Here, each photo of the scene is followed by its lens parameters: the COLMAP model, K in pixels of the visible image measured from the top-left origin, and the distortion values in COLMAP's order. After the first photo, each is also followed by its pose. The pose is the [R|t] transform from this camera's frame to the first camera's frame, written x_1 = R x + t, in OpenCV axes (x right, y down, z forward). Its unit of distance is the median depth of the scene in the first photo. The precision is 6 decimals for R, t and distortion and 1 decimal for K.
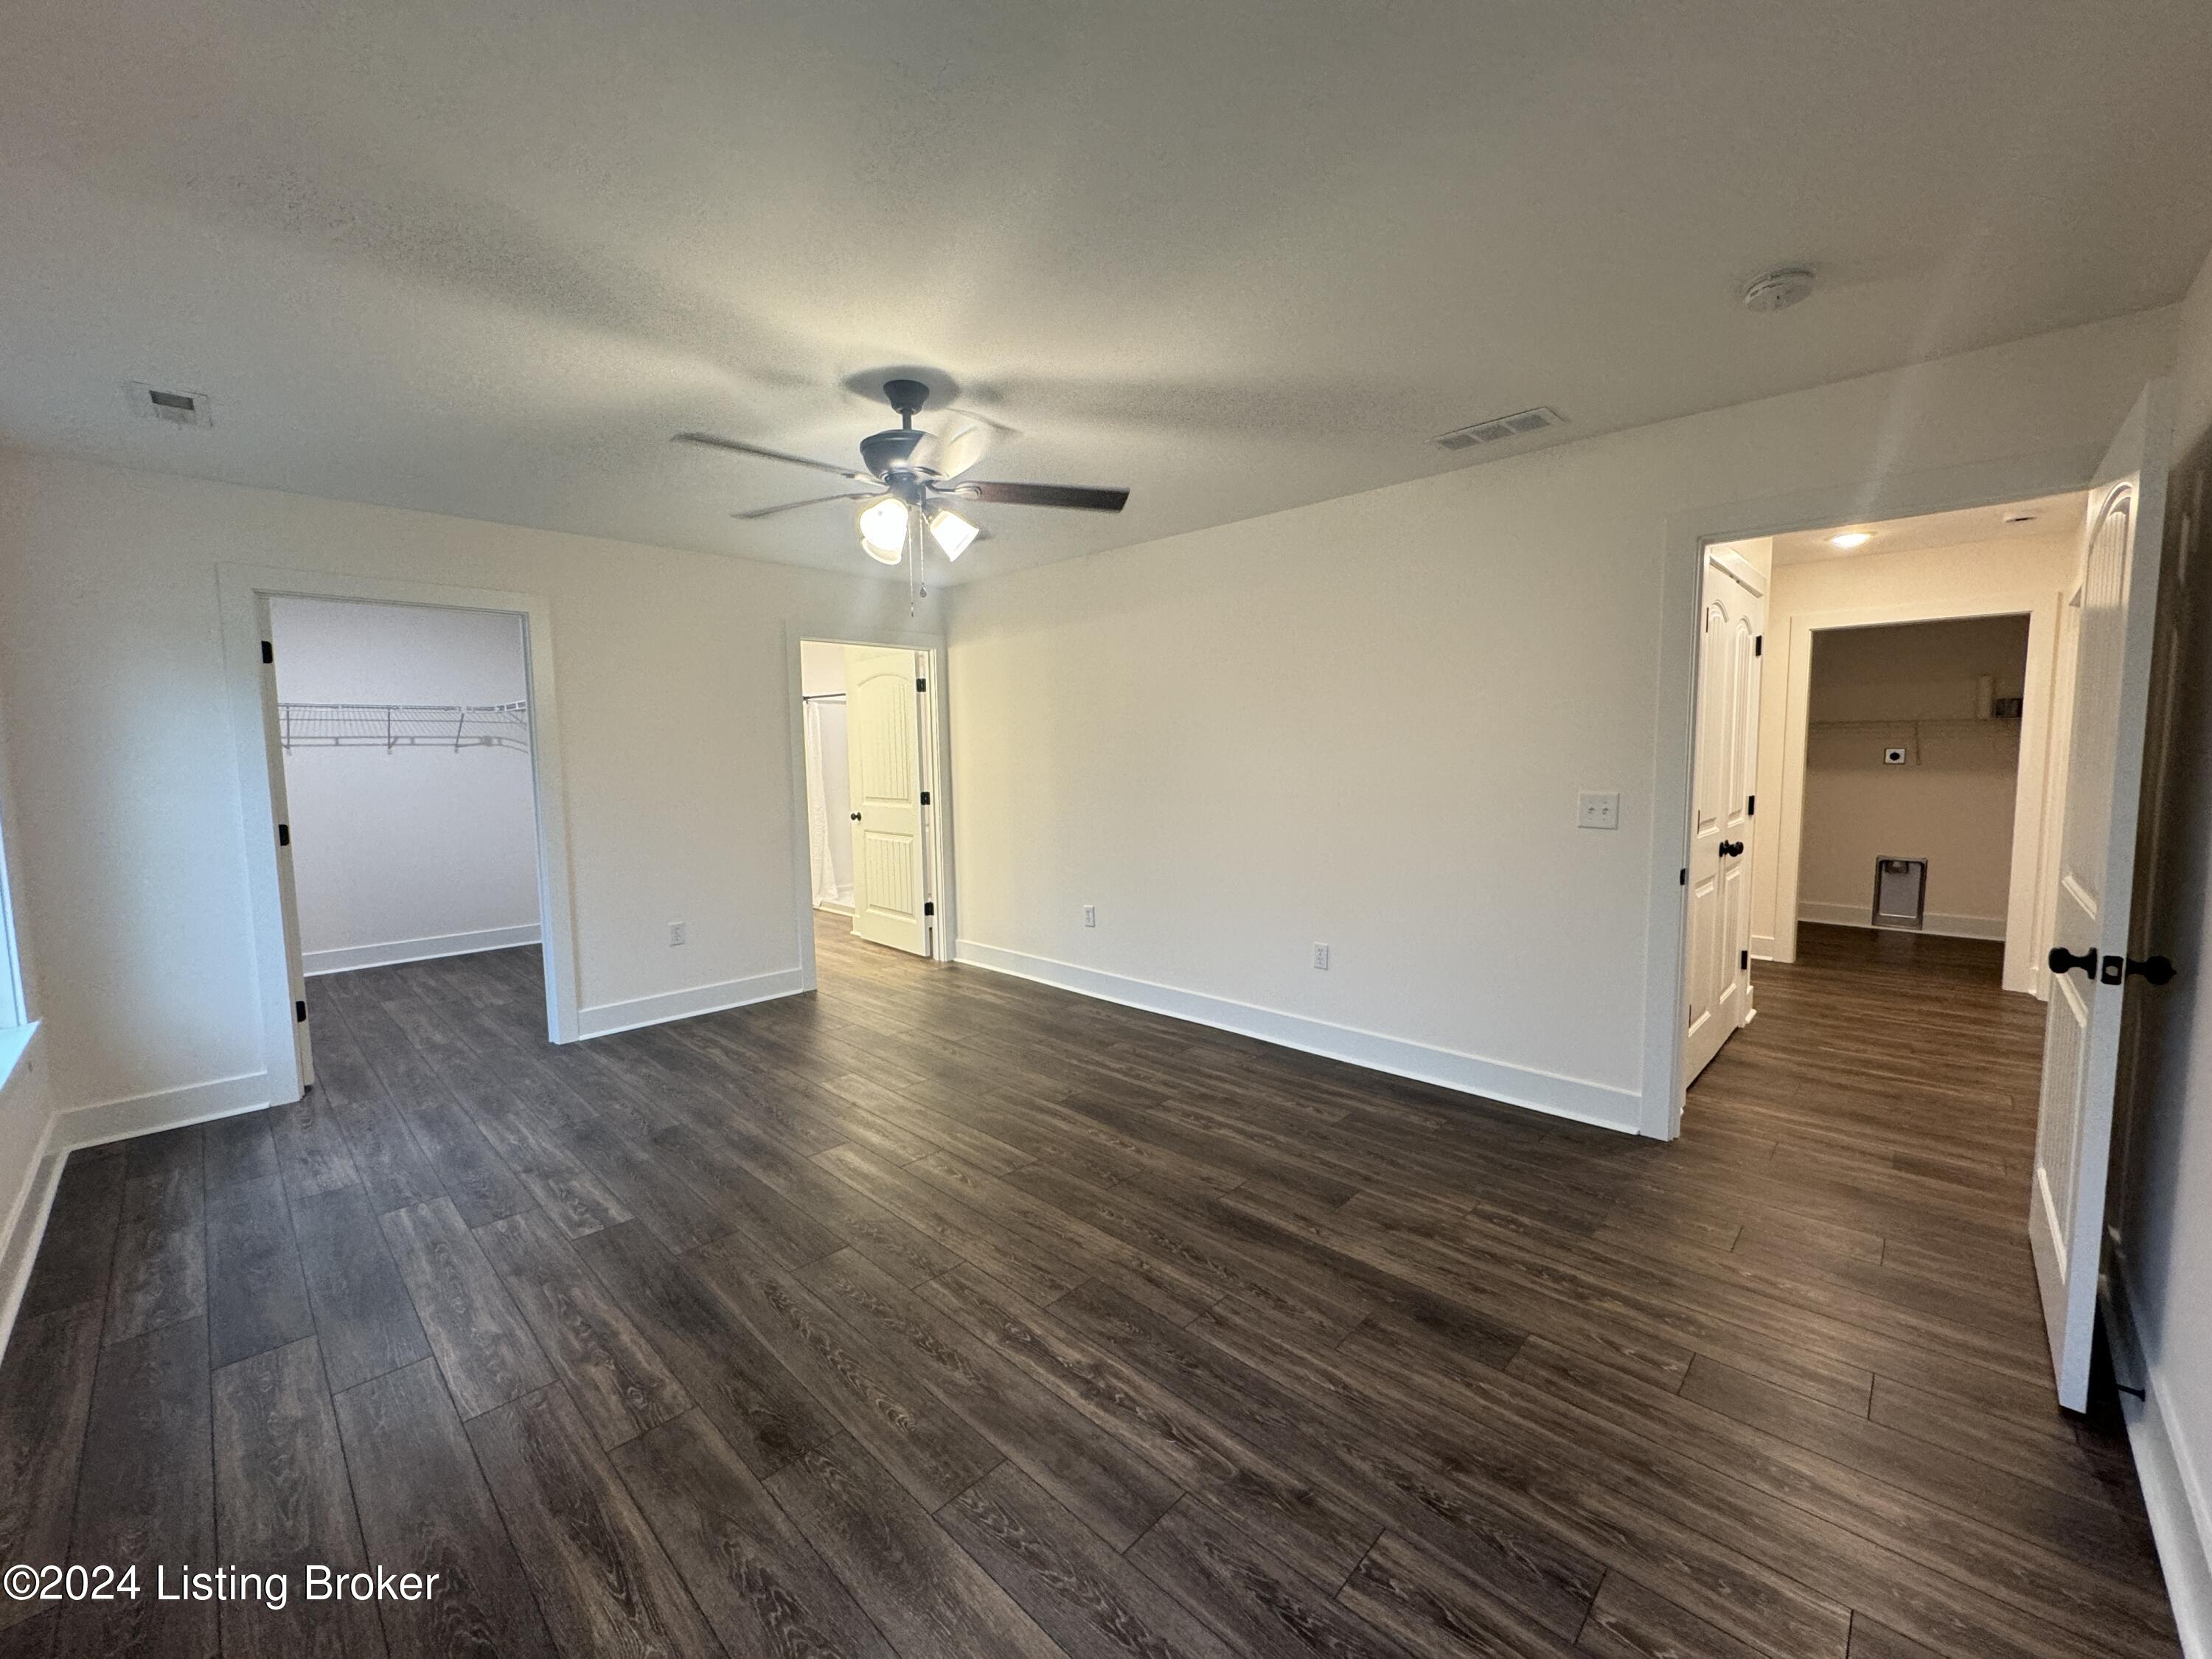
lens RADIAL K [[880.6, 0, 1104.1], [0, 880.6, 829.4], [0, 0, 1]] dist [-0.003416, 0.000713]
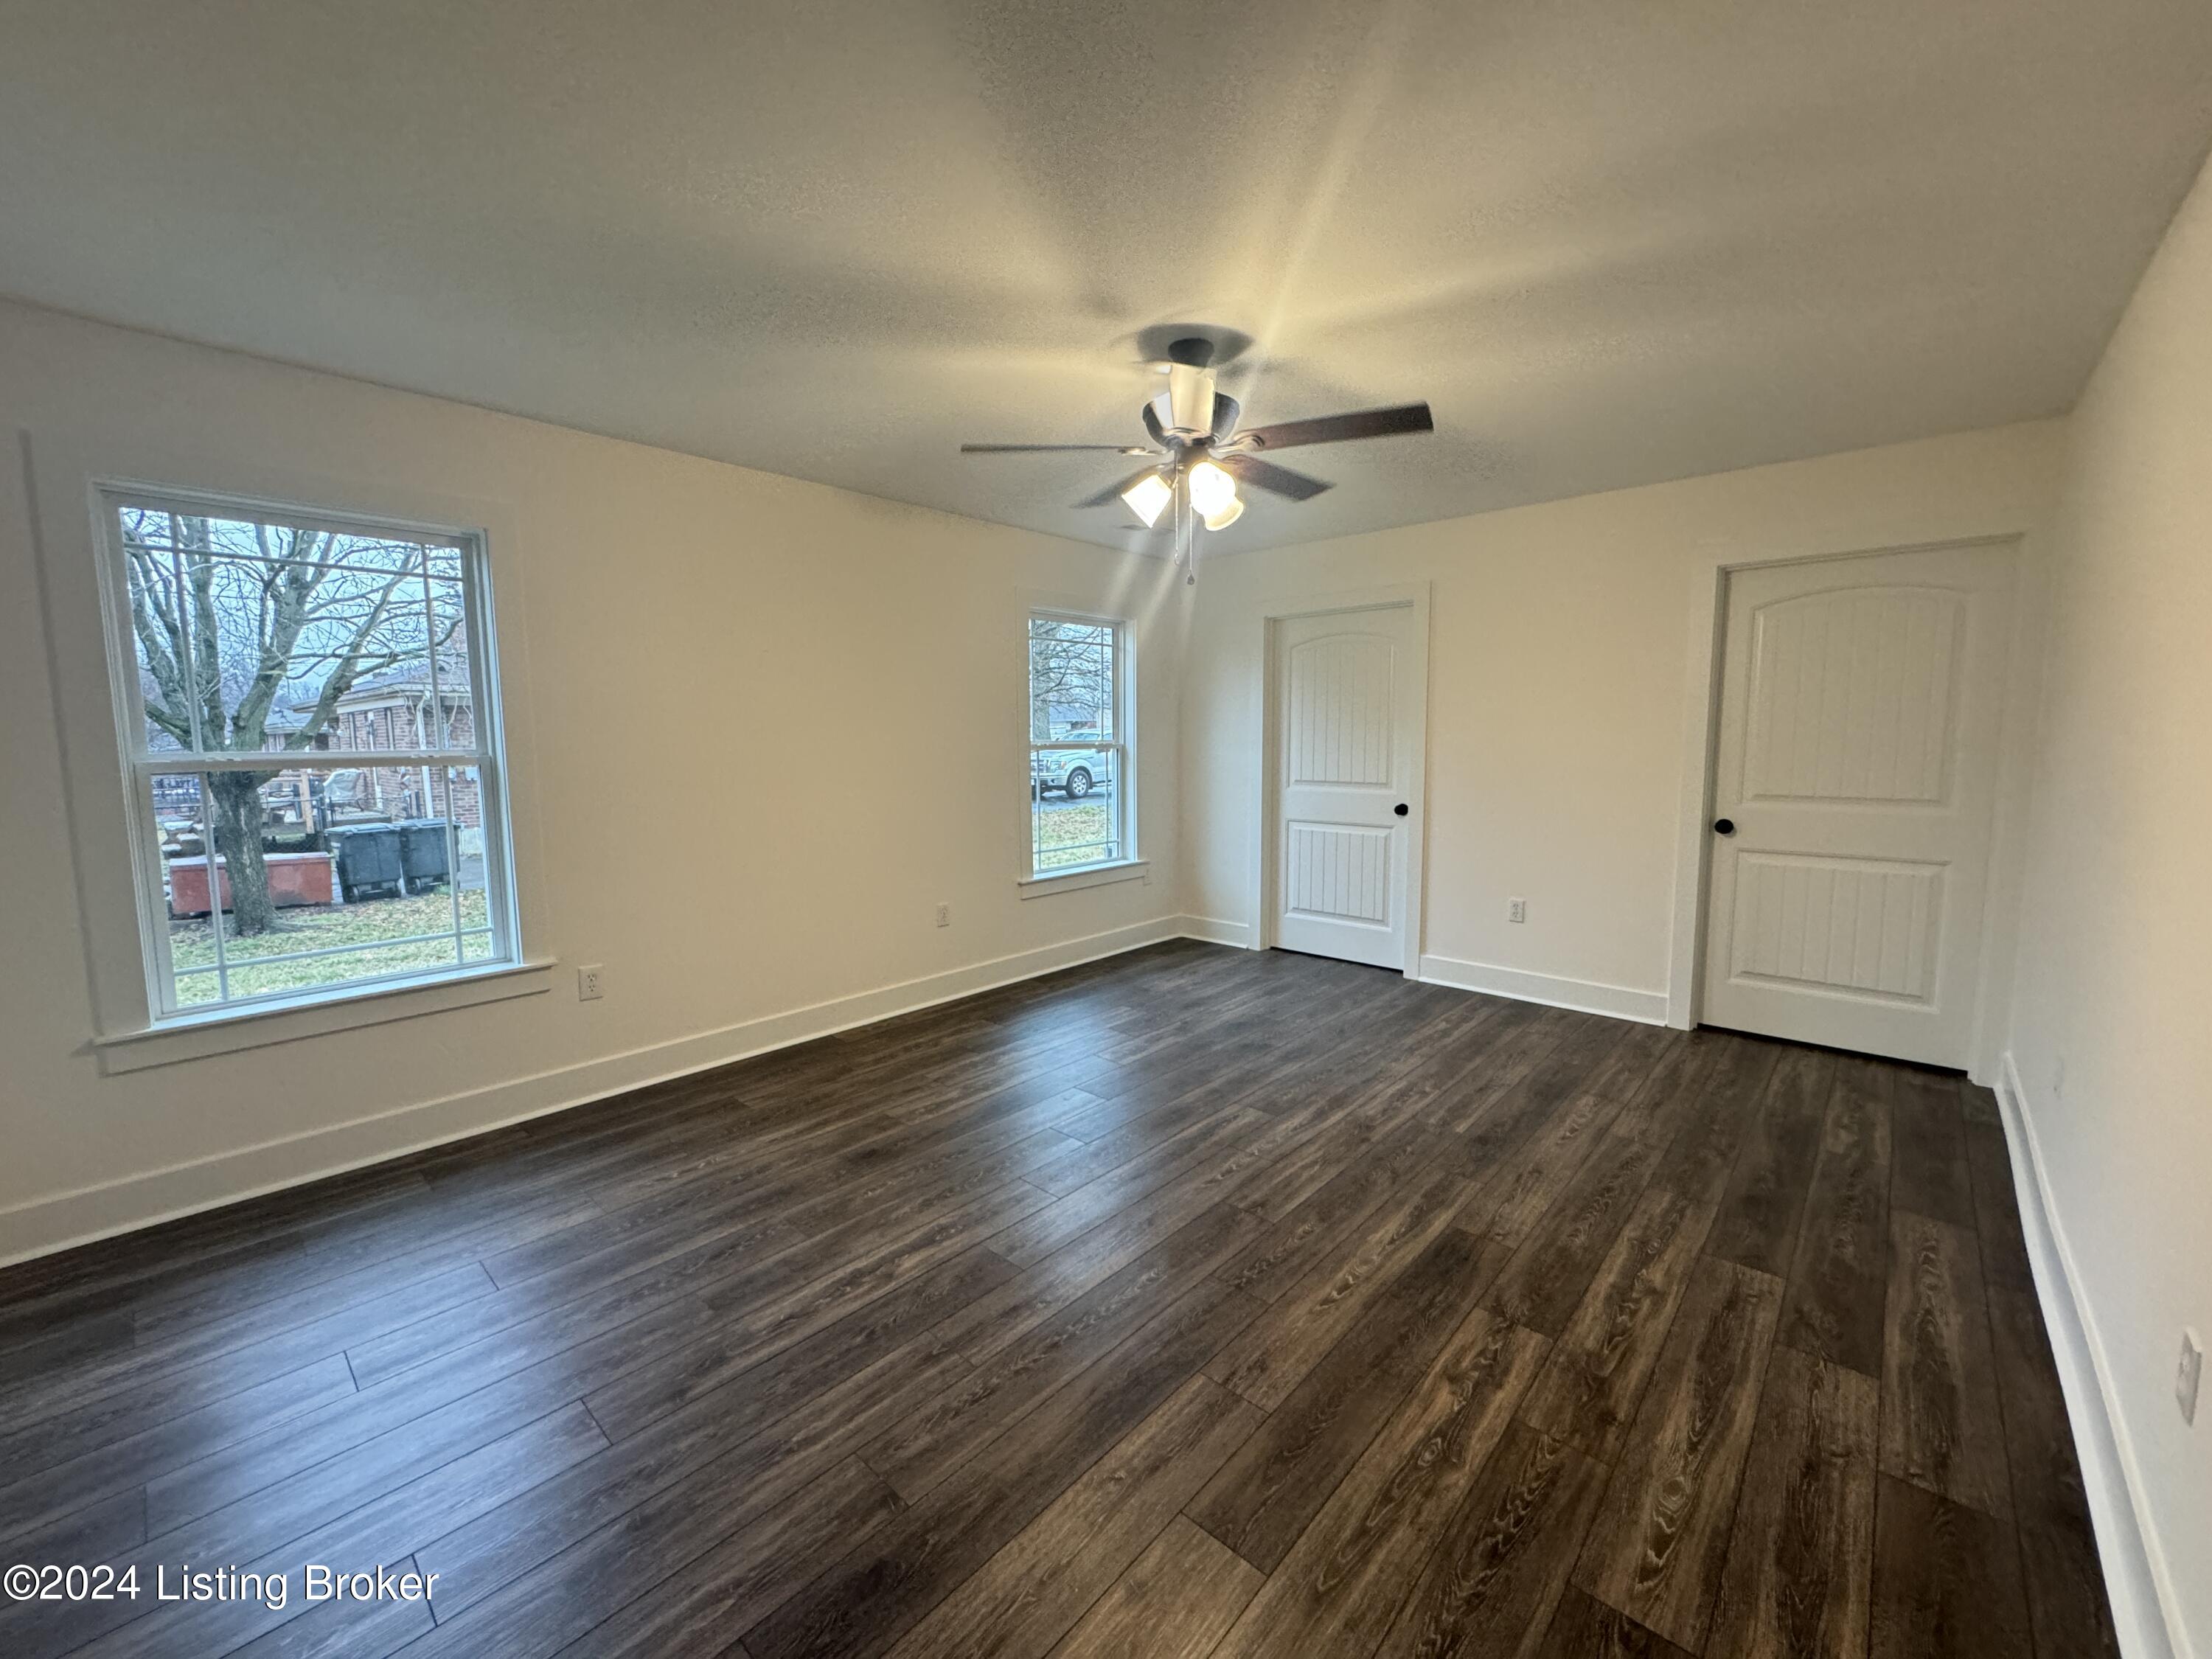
lens RADIAL K [[880.6, 0, 1104.1], [0, 880.6, 829.4], [0, 0, 1]] dist [-0.003416, 0.000713]
pose [[0.025872, 0.117710, -0.992711, 0.661411], [-0.080288, 0.990080, 0.115306, -0.064732], [0.996436, 0.076719, 0.035066, 0.754716]]
